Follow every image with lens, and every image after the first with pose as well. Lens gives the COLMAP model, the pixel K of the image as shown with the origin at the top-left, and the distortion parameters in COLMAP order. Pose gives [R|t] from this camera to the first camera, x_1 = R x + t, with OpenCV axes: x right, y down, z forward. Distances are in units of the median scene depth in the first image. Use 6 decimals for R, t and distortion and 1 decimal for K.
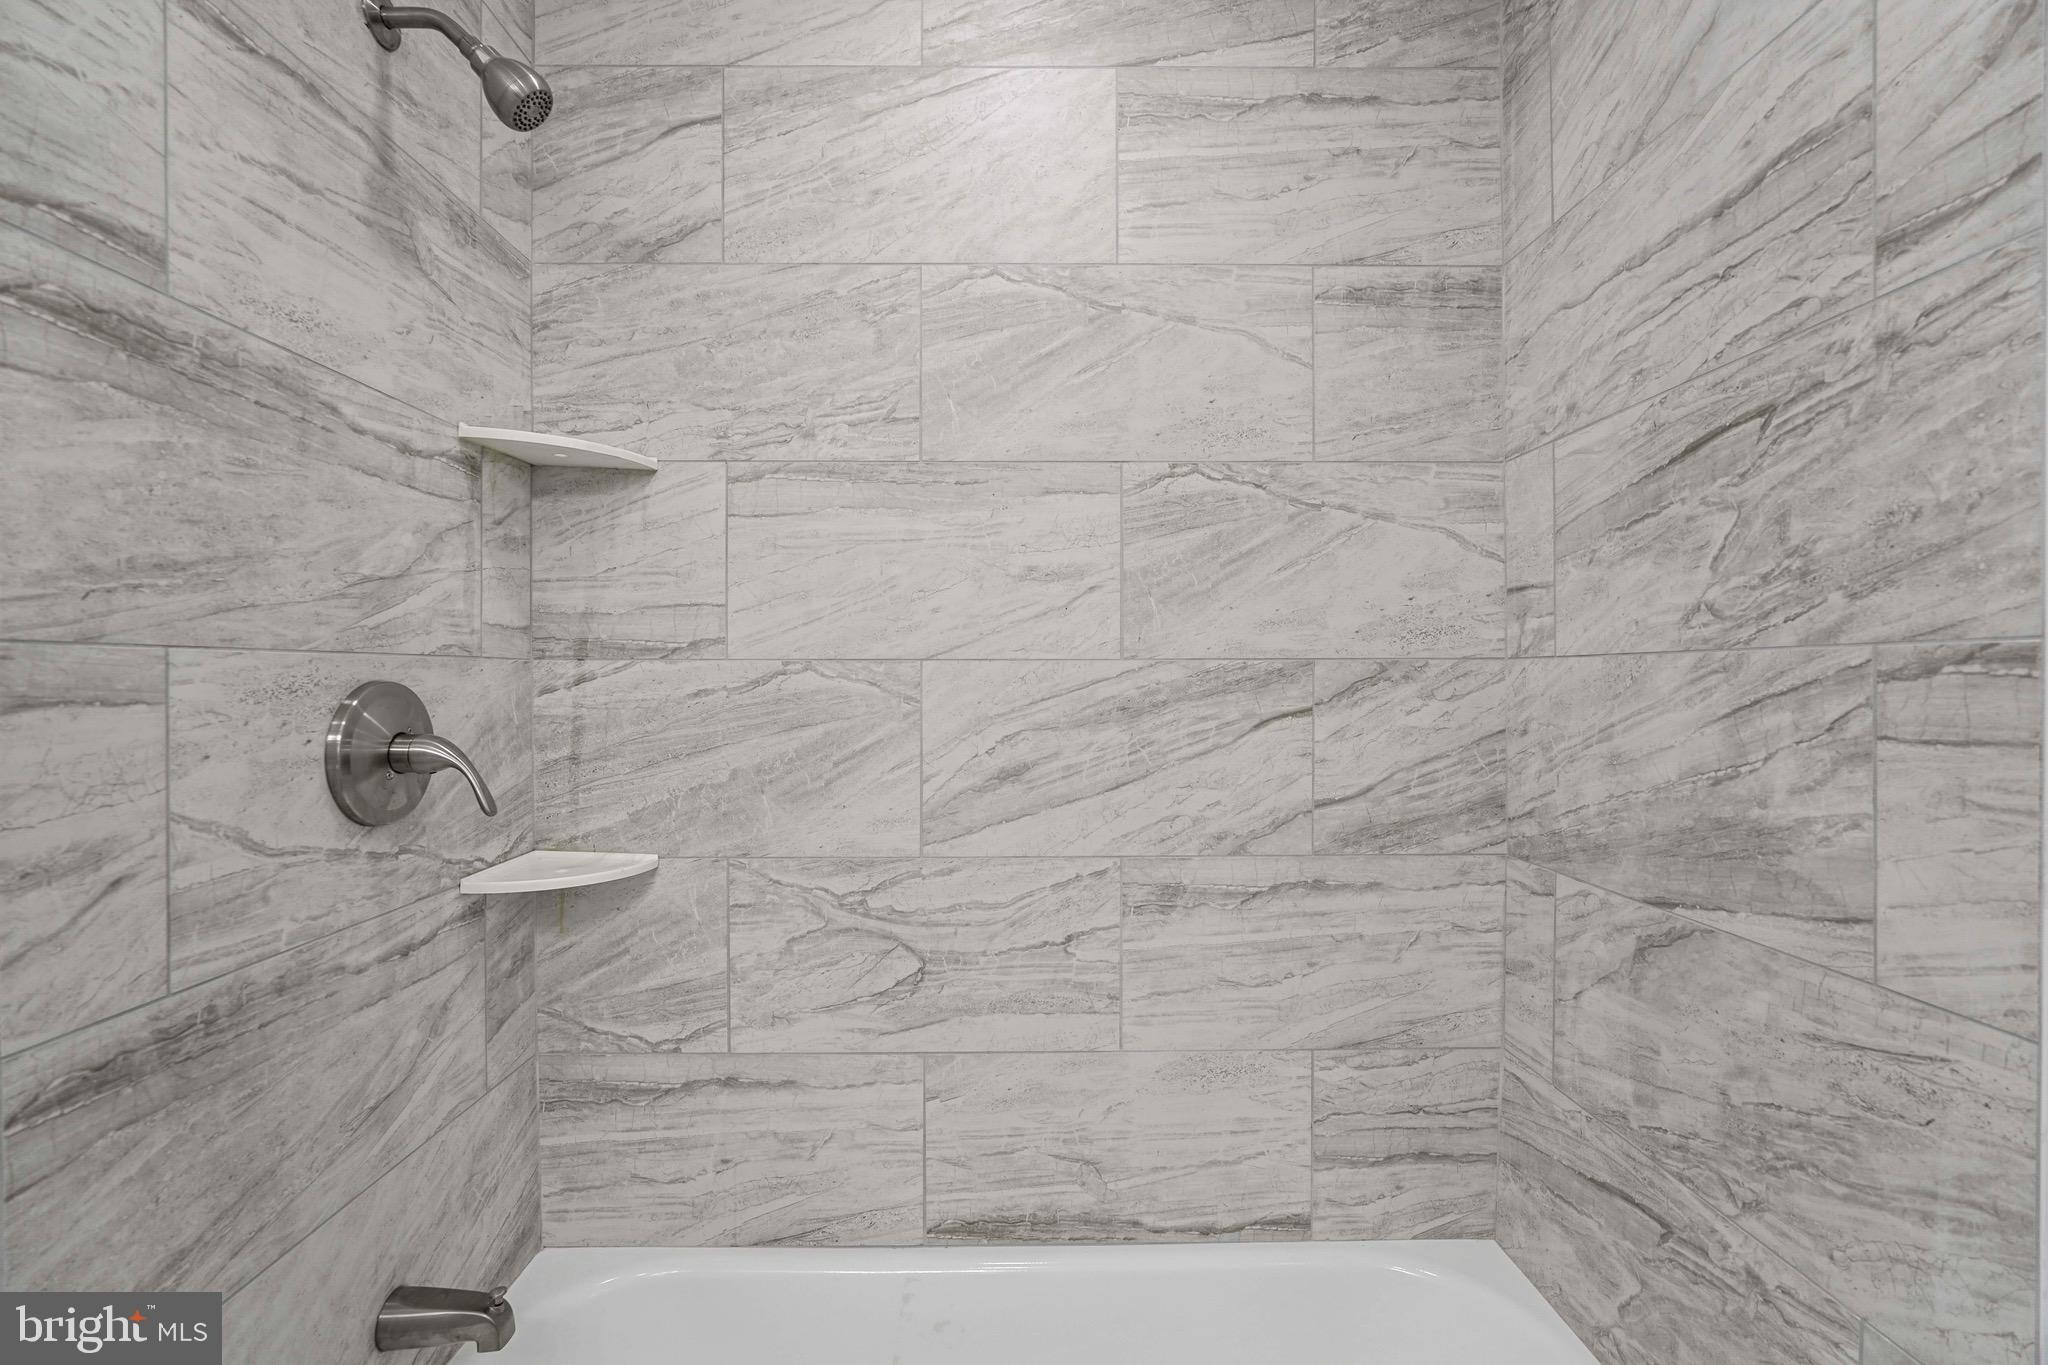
lens RADIAL K [[903.4, 0, 1026.0], [0, 903.4, 683.4], [0, 0, 1]] dist [-0.014652, 0.006909]
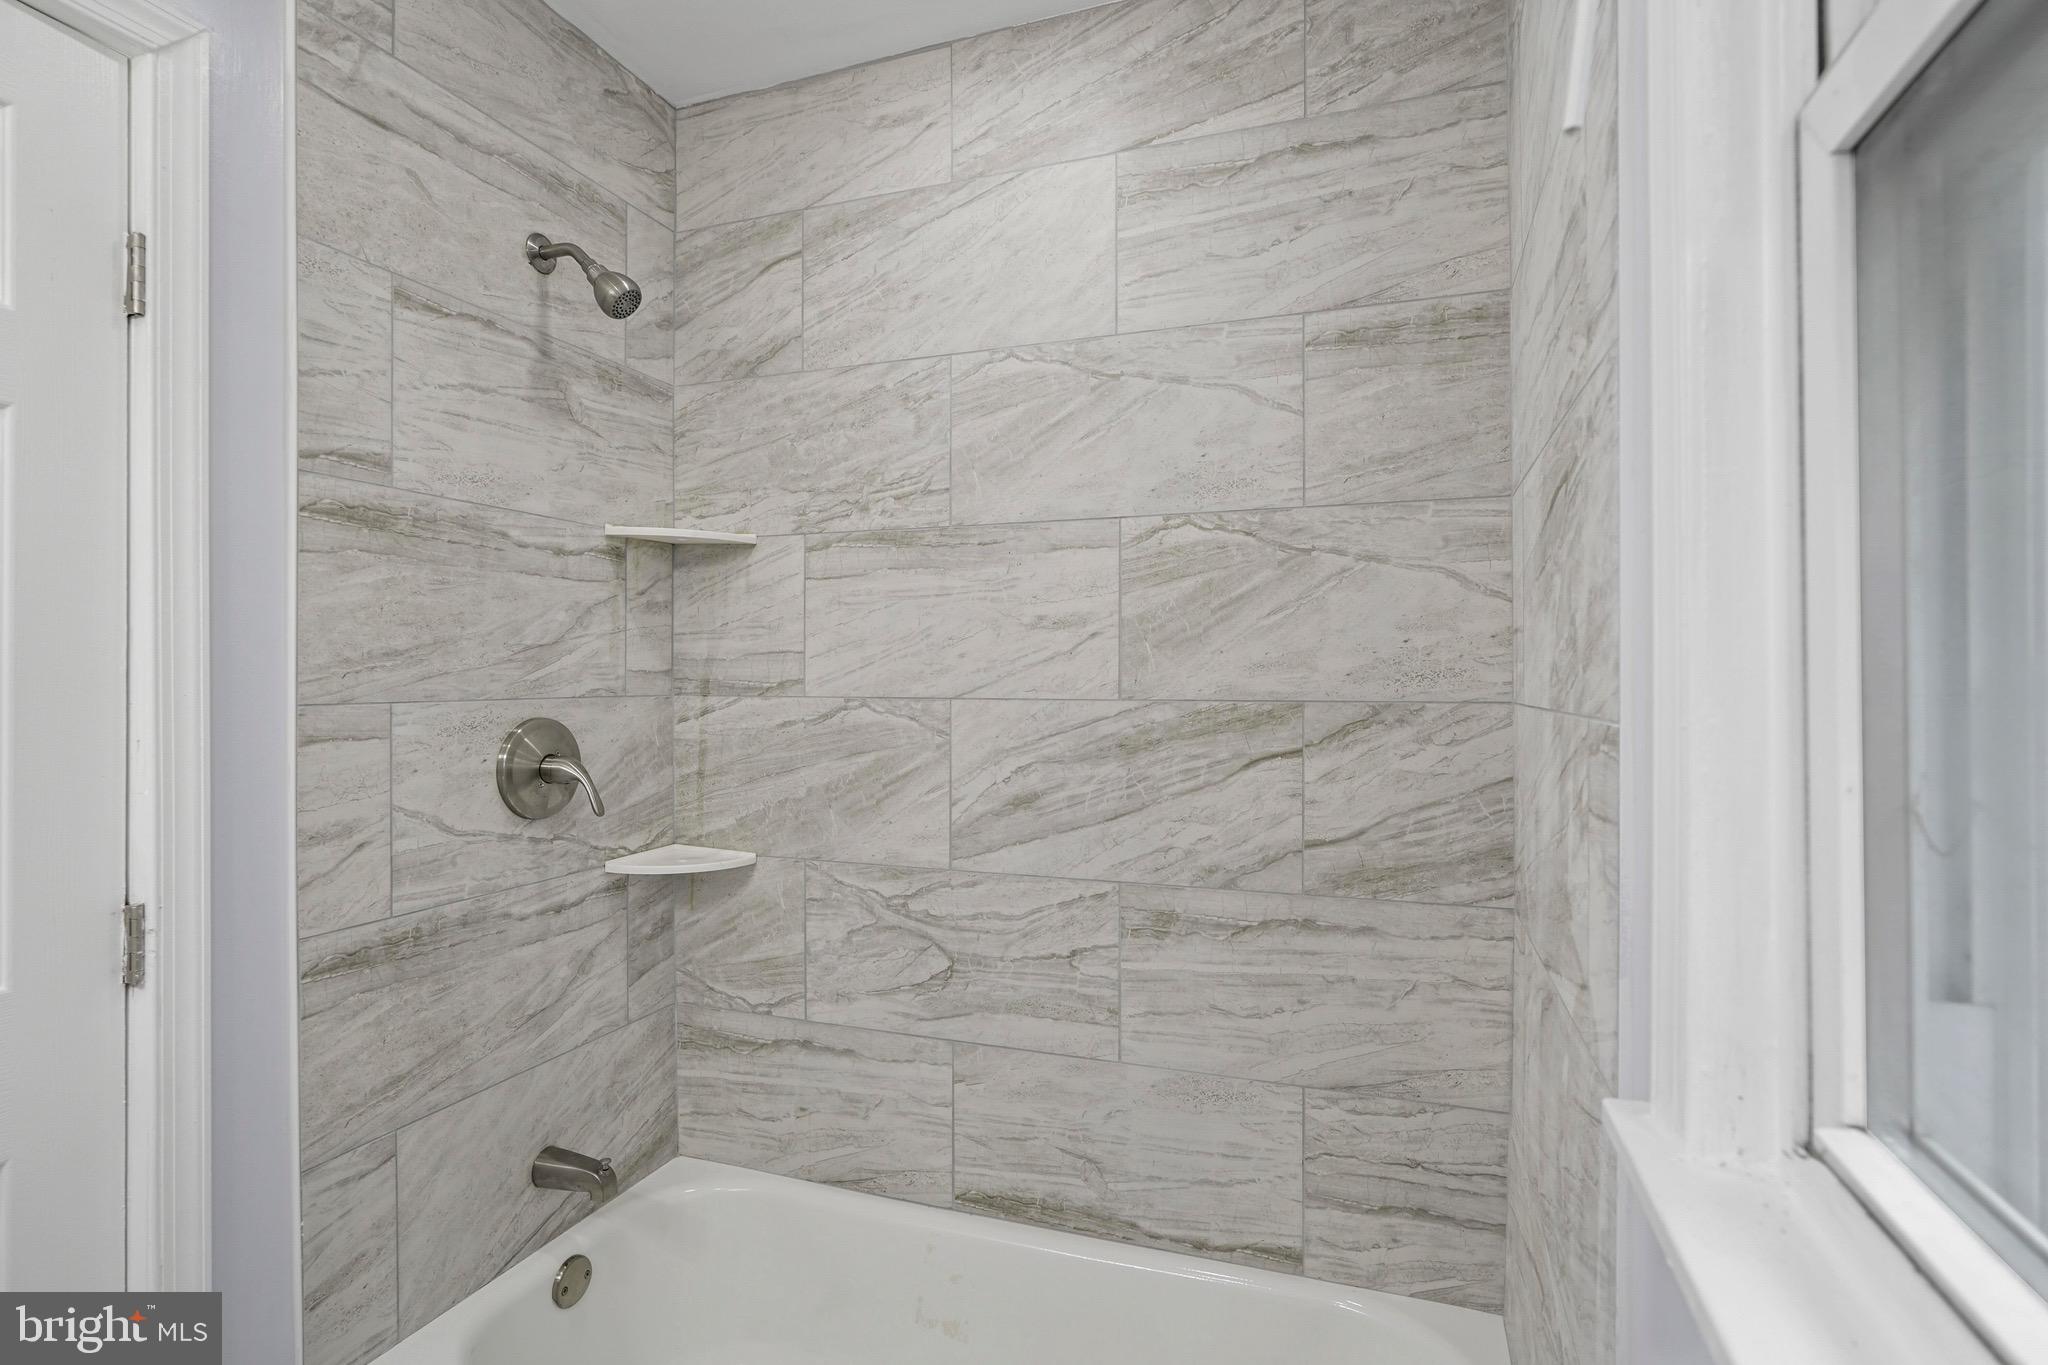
lens RADIAL K [[1016.2, 0, 1033.7], [0, 1016.2, 683.1], [0, 0, 1]] dist [-0.007218, 0.001126]
pose [[0.937229, 0.004666, -0.348684, 0.435469], [-0.004772, 0.999988, 0.000556, -0.047000], [0.348682, 0.001143, 0.937240, -0.178403]]
